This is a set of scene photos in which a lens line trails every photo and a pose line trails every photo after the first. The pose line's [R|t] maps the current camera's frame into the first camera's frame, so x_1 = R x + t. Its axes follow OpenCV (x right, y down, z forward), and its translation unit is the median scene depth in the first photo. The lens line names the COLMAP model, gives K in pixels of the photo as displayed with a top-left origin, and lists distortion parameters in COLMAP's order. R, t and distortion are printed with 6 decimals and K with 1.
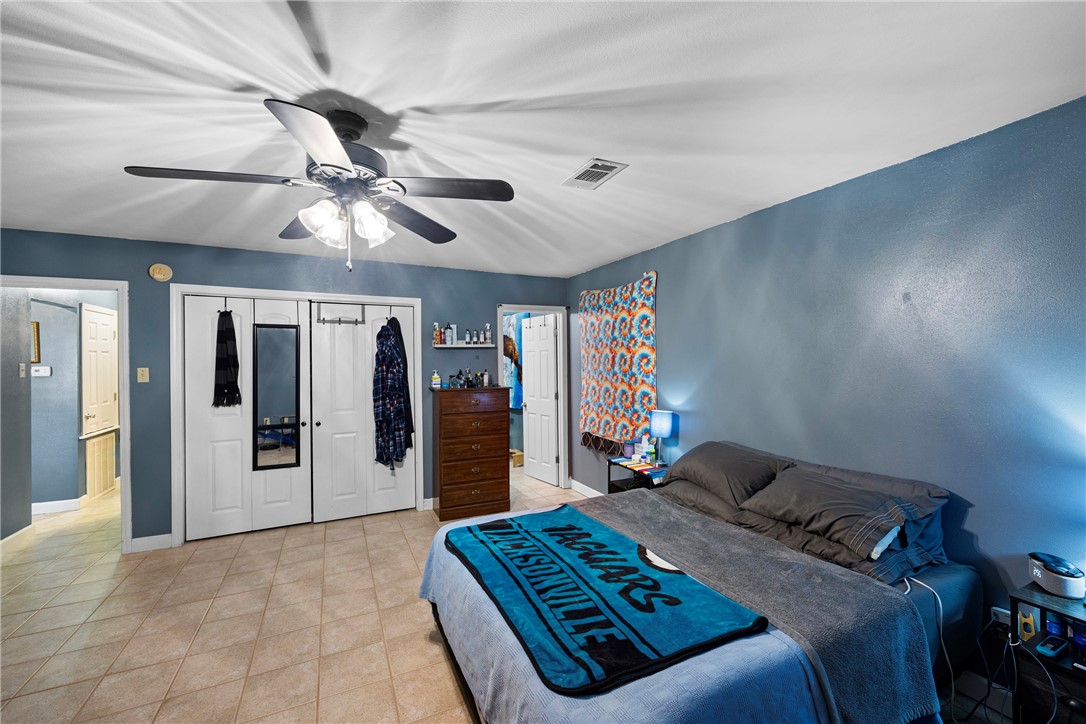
lens RADIAL K [[433.4, 0, 543.0], [0, 433.4, 362.0], [0, 0, 1]] dist [-0.001402, -0.000151]
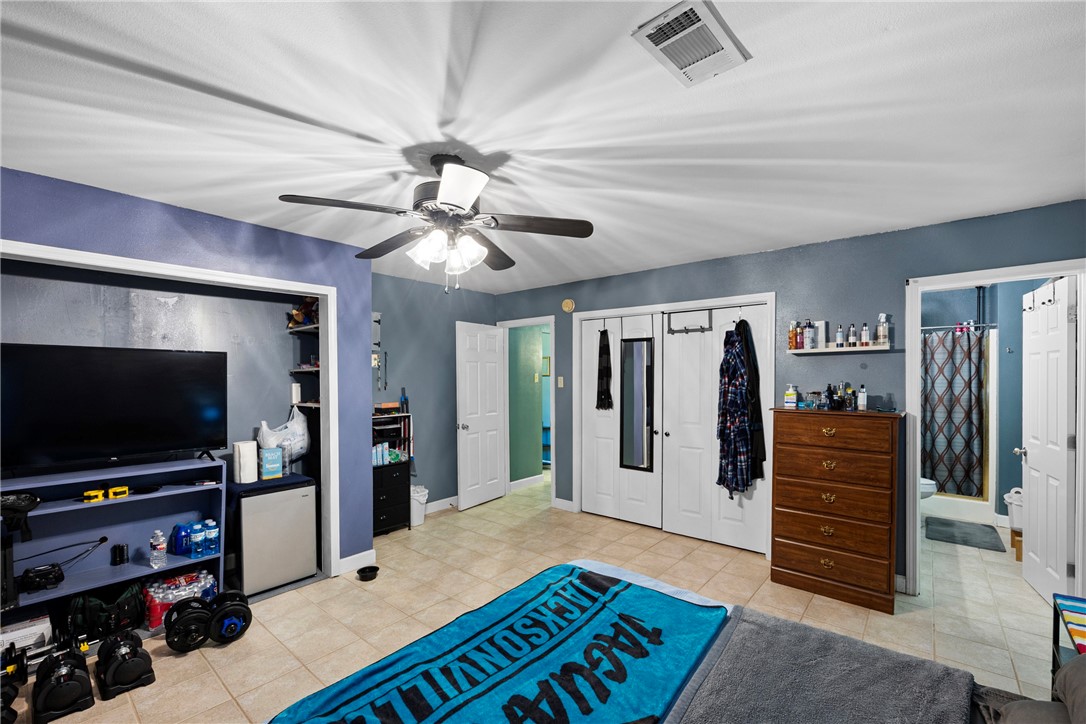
lens RADIAL K [[453.8, 0, 553.3], [0, 453.8, 382.5], [0, 0, 1]] dist [-0.002901, -0.000133]
pose [[0.414972, 0.021321, -0.909584, 0.385241], [-0.001592, 0.999741, 0.022708, -0.000988], [0.909833, -0.007975, 0.414899, 0.379679]]
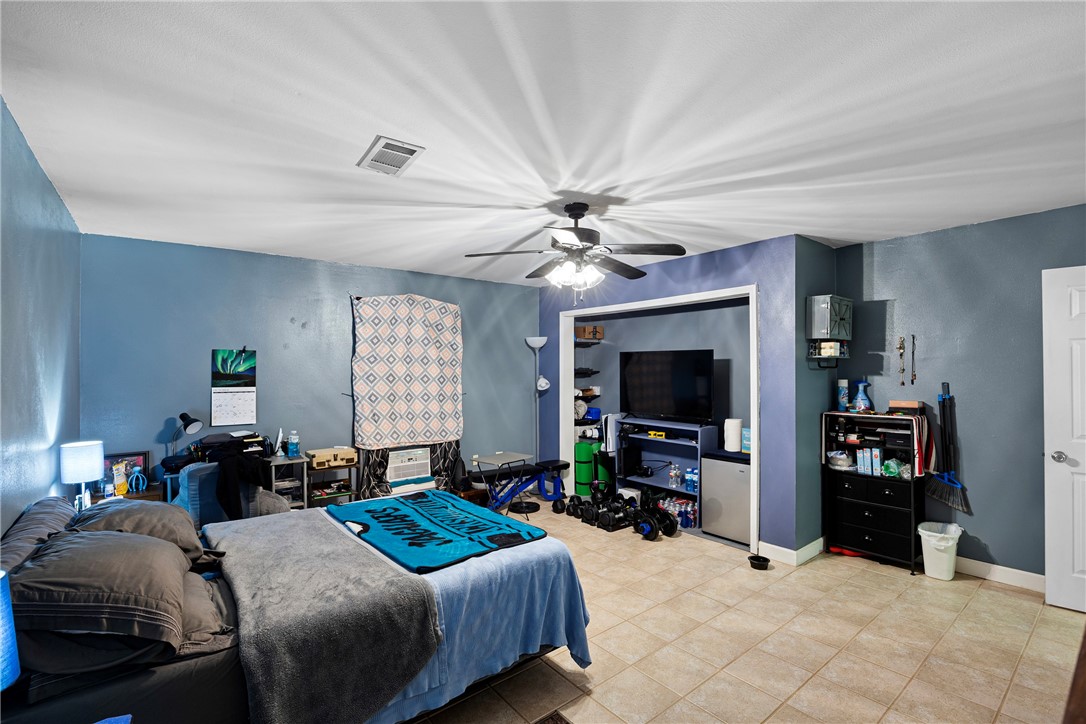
lens RADIAL K [[486.7, 0, 554.4], [0, 486.7, 367.7], [0, 0, 1]] dist [-0.025693, -0.000096]
pose [[-0.972400, 0.012584, -0.232980, 0.014722], [0.012350, 0.999921, 0.002461, 0.000660], [0.232992, -0.000484, -0.972479, 1.330663]]
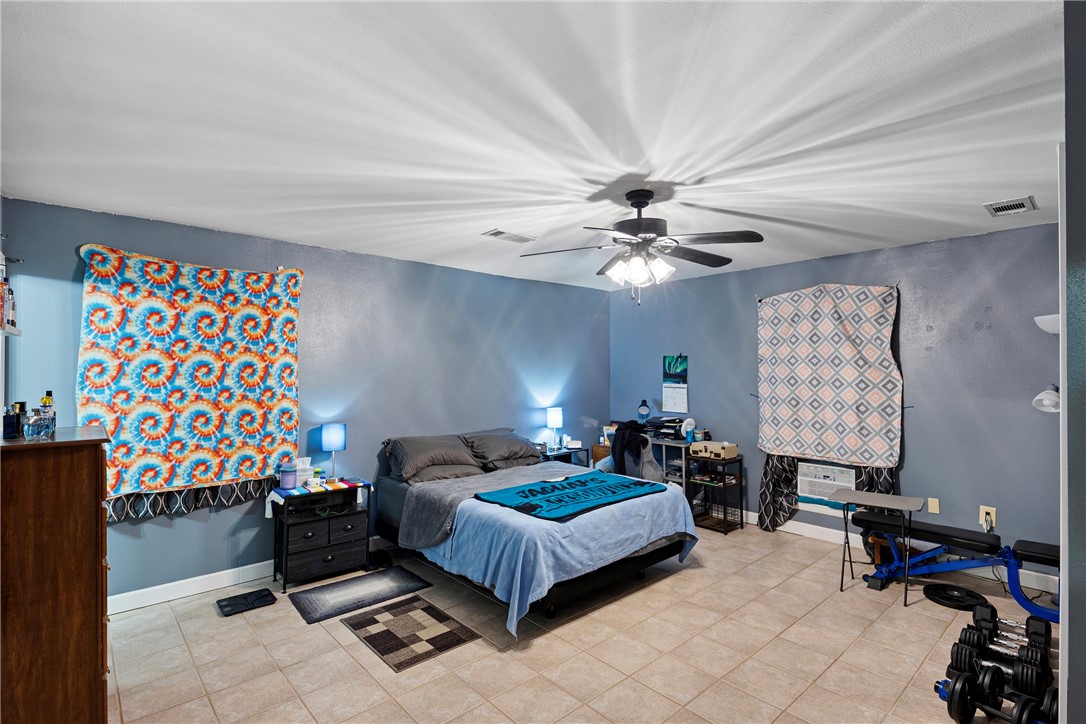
lens RADIAL K [[517.3, 0, 548.9], [0, 517.3, 366.1], [0, 0, 1]] dist [0.011595, -0.000329]
pose [[-0.278431, 0.010994, 0.960393, -0.976479], [0.004688, 0.999938, -0.010087, -0.000472], [-0.960445, 0.001694, -0.278465, 0.873049]]
